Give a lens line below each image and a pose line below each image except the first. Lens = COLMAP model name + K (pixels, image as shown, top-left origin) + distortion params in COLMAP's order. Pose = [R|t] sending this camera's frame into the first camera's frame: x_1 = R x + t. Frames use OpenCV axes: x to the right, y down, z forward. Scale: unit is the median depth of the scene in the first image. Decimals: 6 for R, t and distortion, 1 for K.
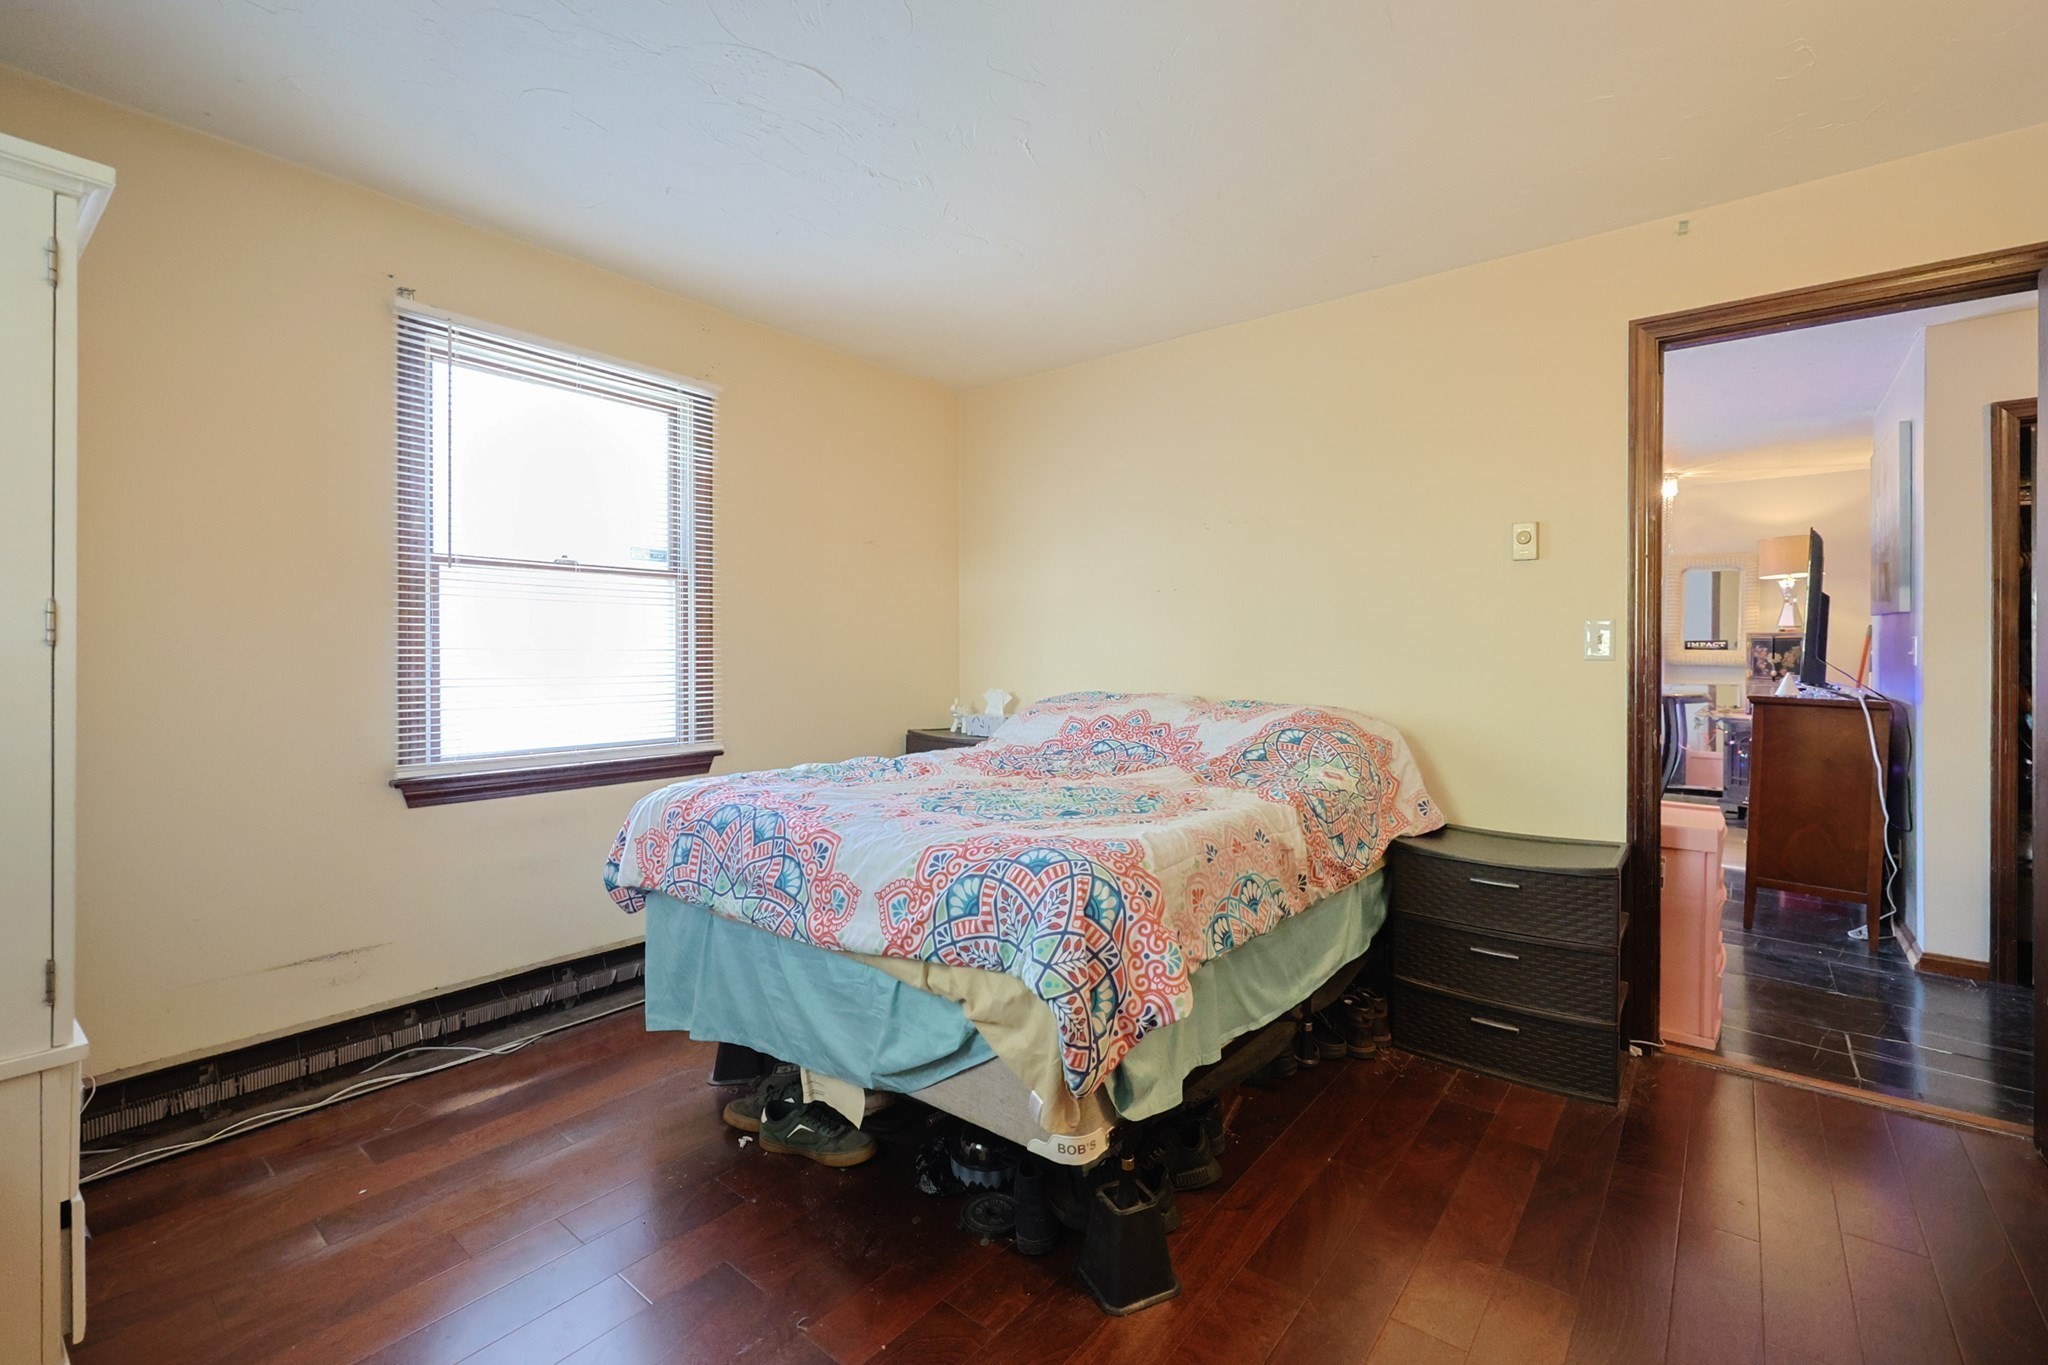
lens RADIAL K [[889.7, 0, 1029.6], [0, 889.7, 668.2], [0, 0, 1]] dist [-0.001190, -0.000192]
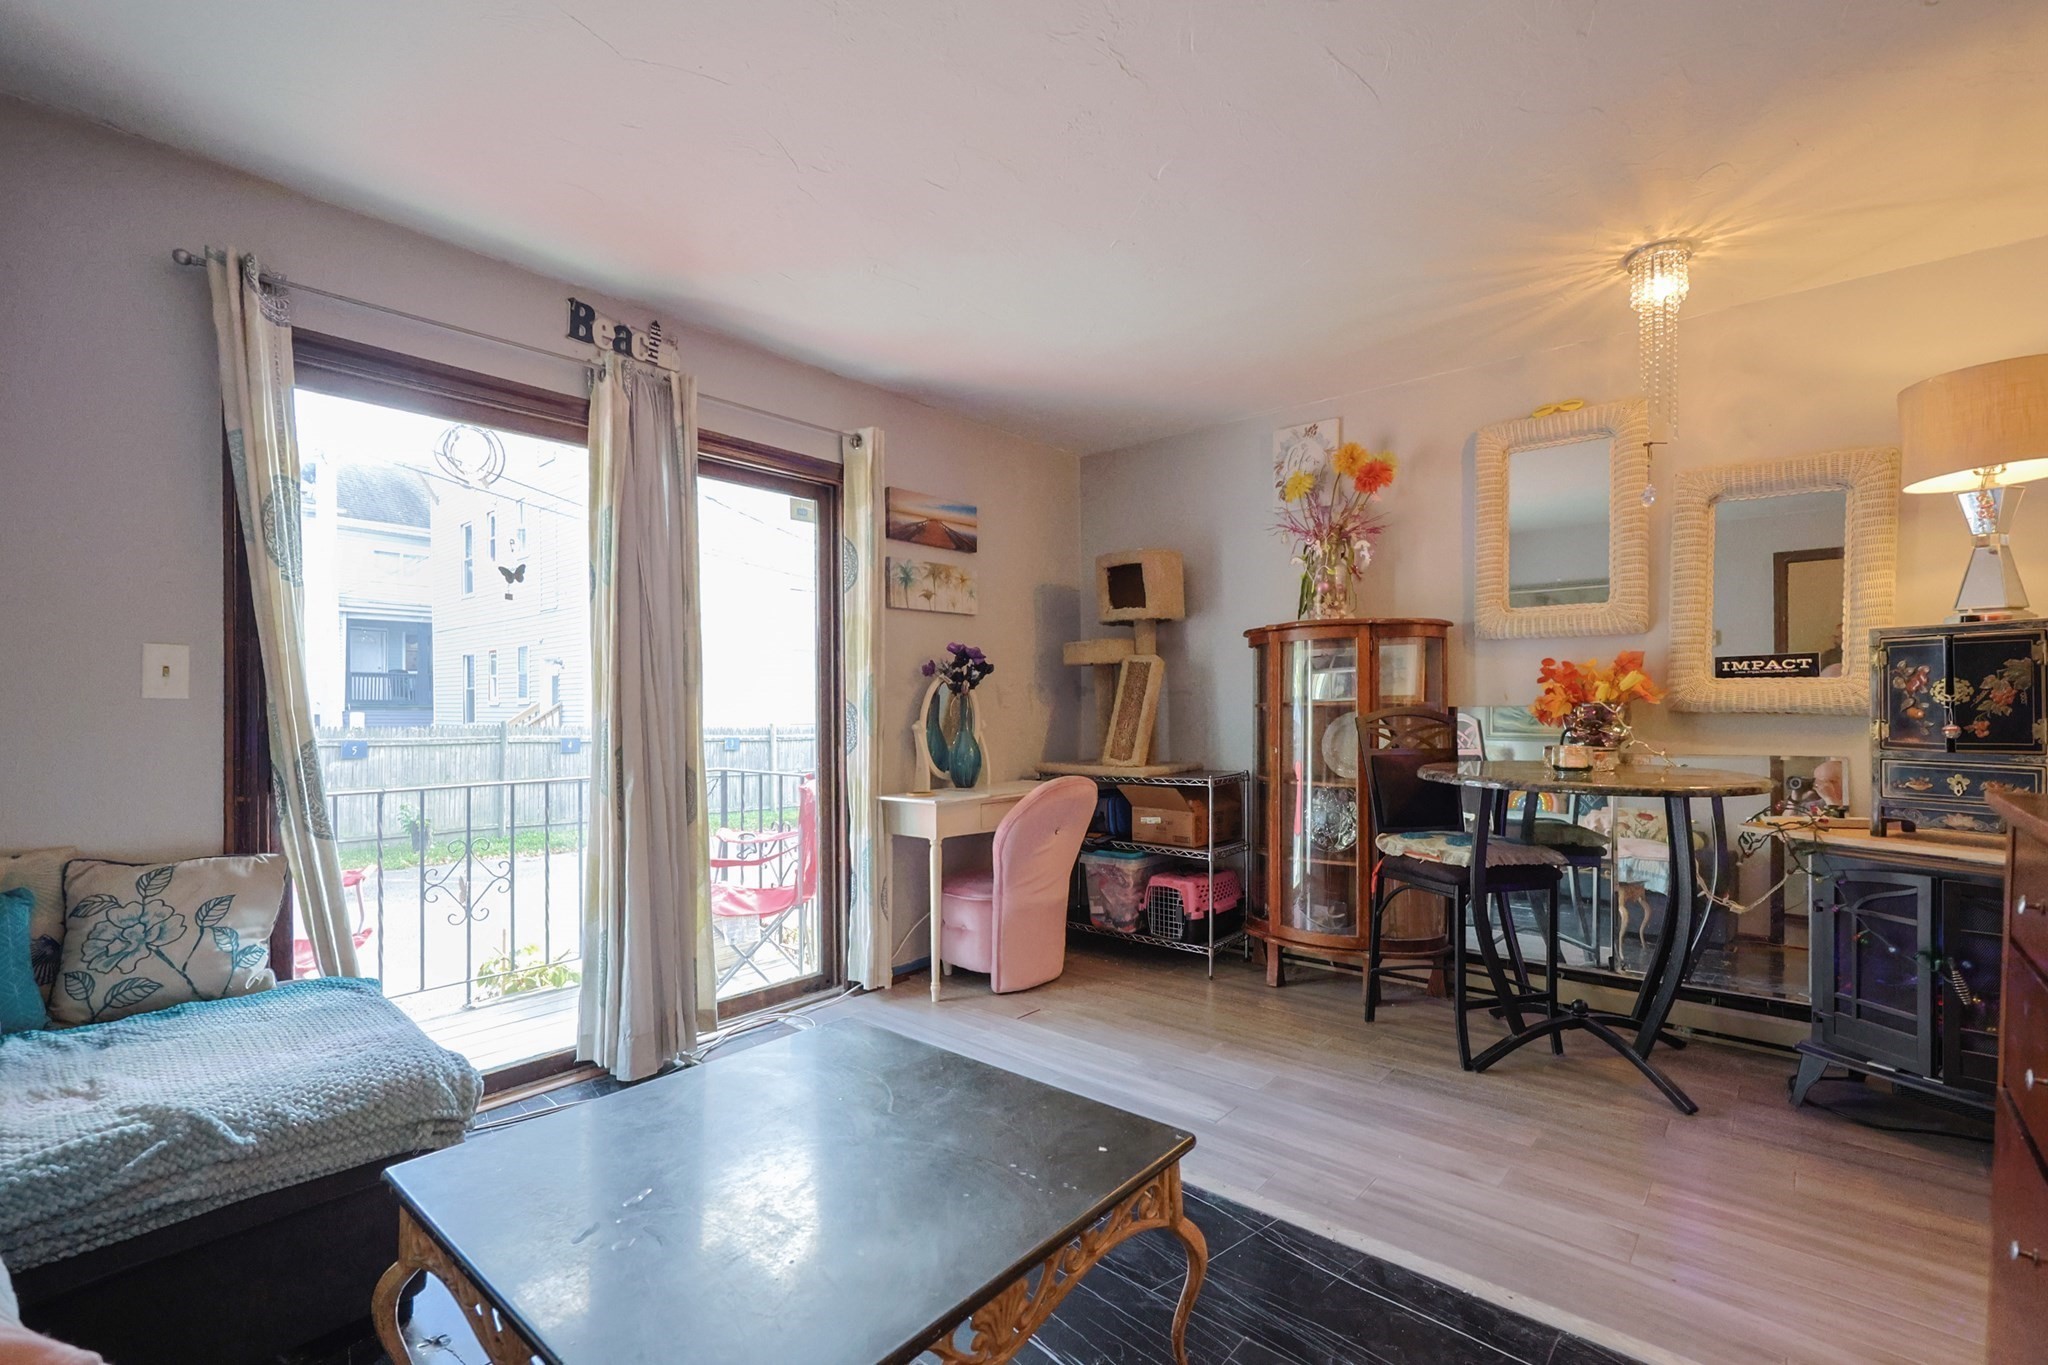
lens RADIAL K [[889.7, 0, 1016.2], [0, 889.7, 713.1], [0, 0, 1]] dist [-0.001190, -0.000192]
pose [[0.998600, -0.003770, -0.052759, 0.452302], [0.003575, 0.999986, -0.003785, -0.002351], [0.052773, 0.003591, 0.998600, 0.591269]]
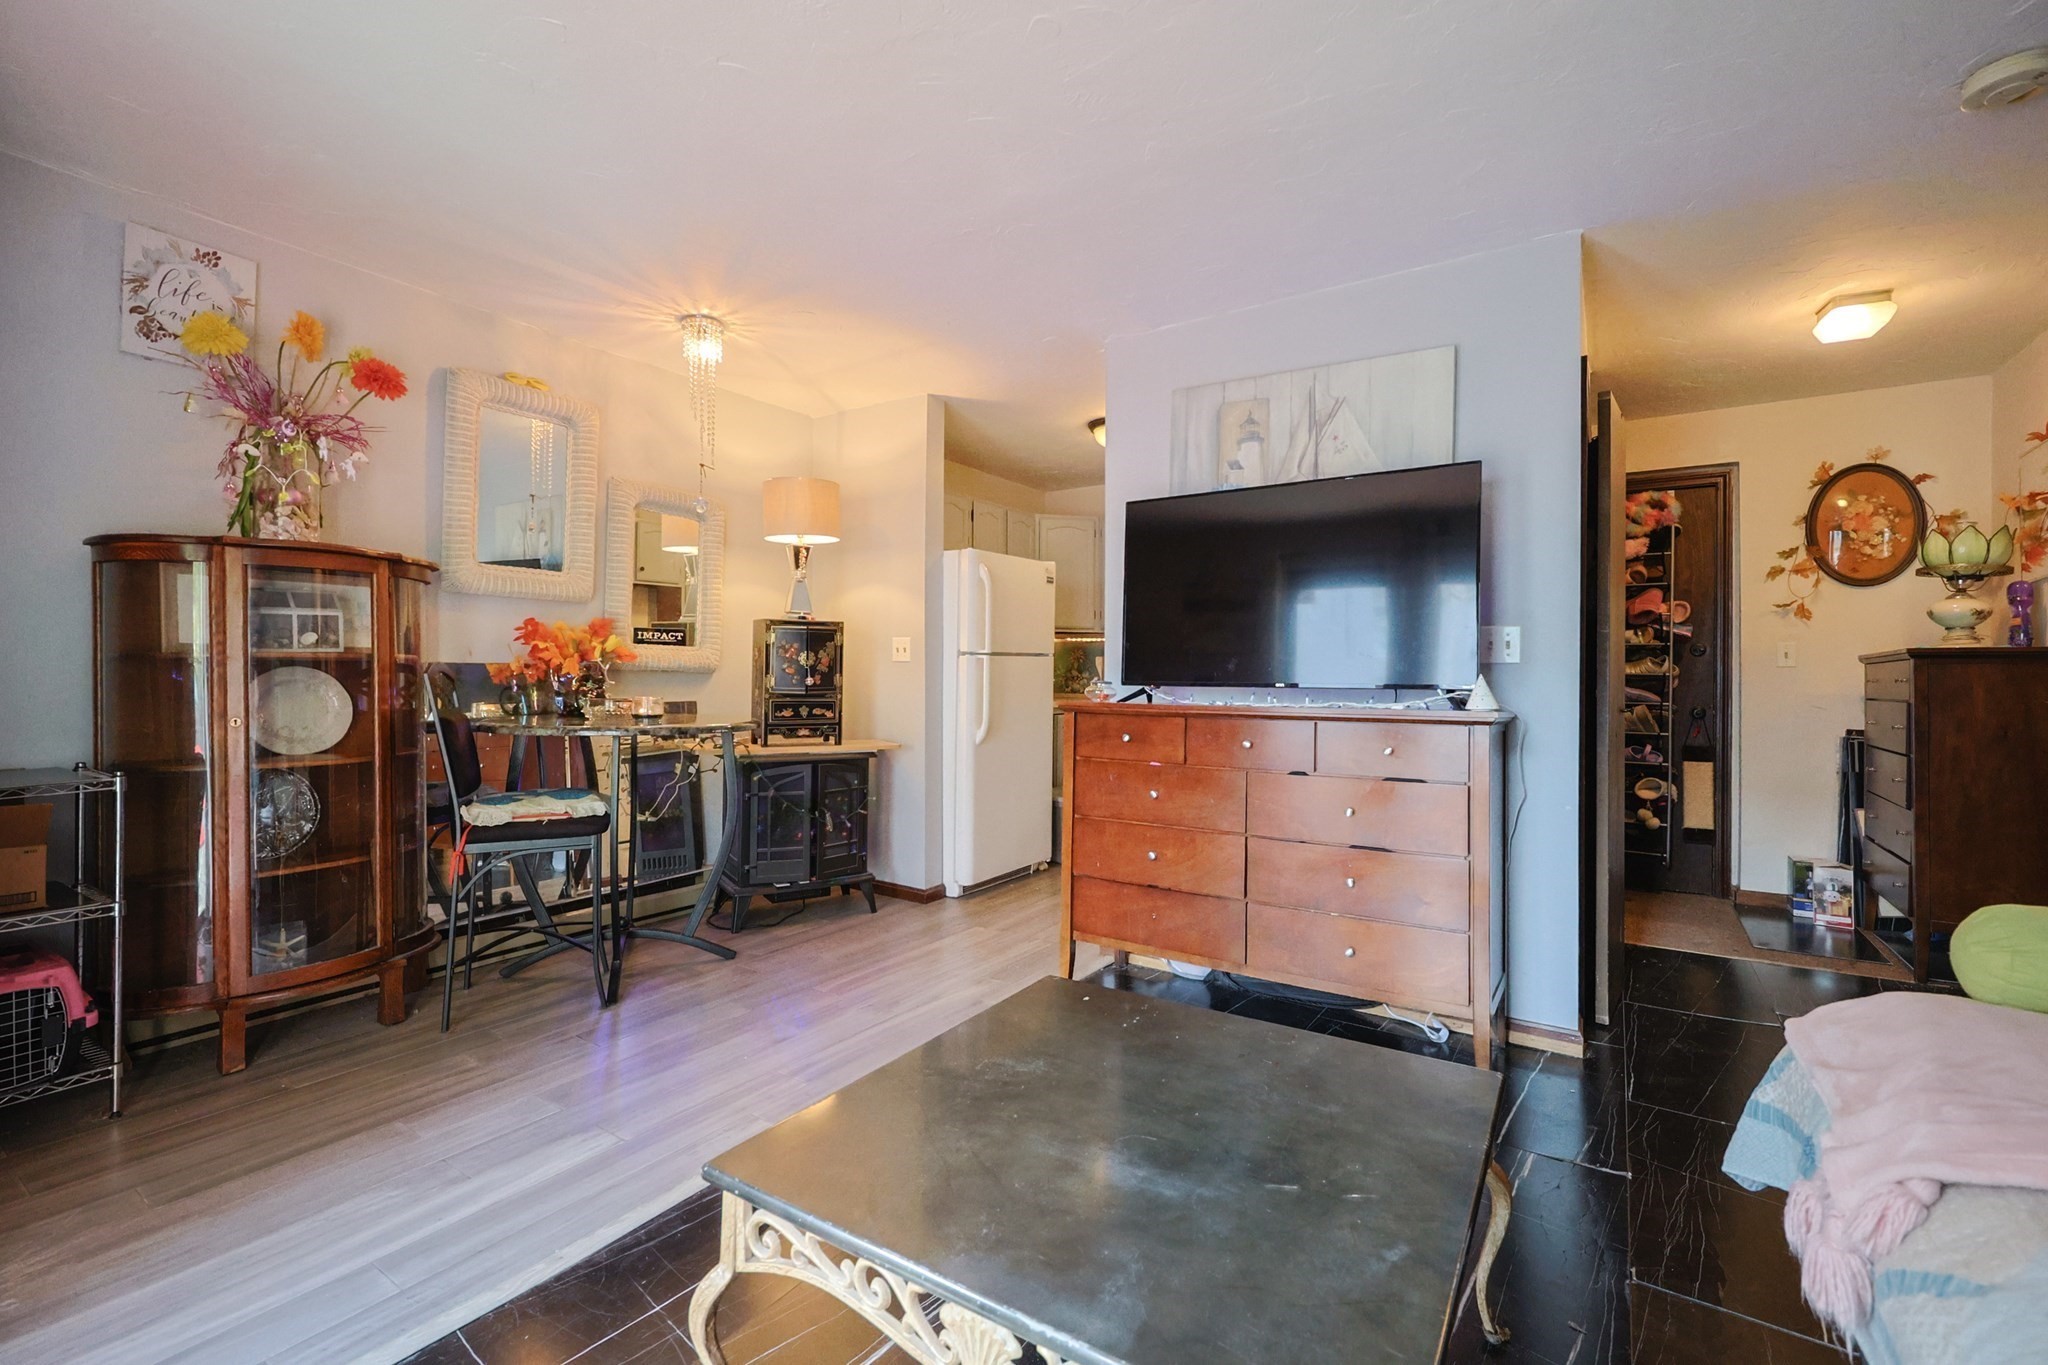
lens RADIAL K [[889.7, 0, 1026.2], [0, 889.7, 673.8], [0, 0, 1]] dist [-0.001190, -0.000192]
pose [[-0.079180, 0.001083, 0.996860, 0.158846], [0.004233, 0.999991, -0.000750, 0.000973], [-0.996851, 0.004160, -0.079184, 0.873630]]
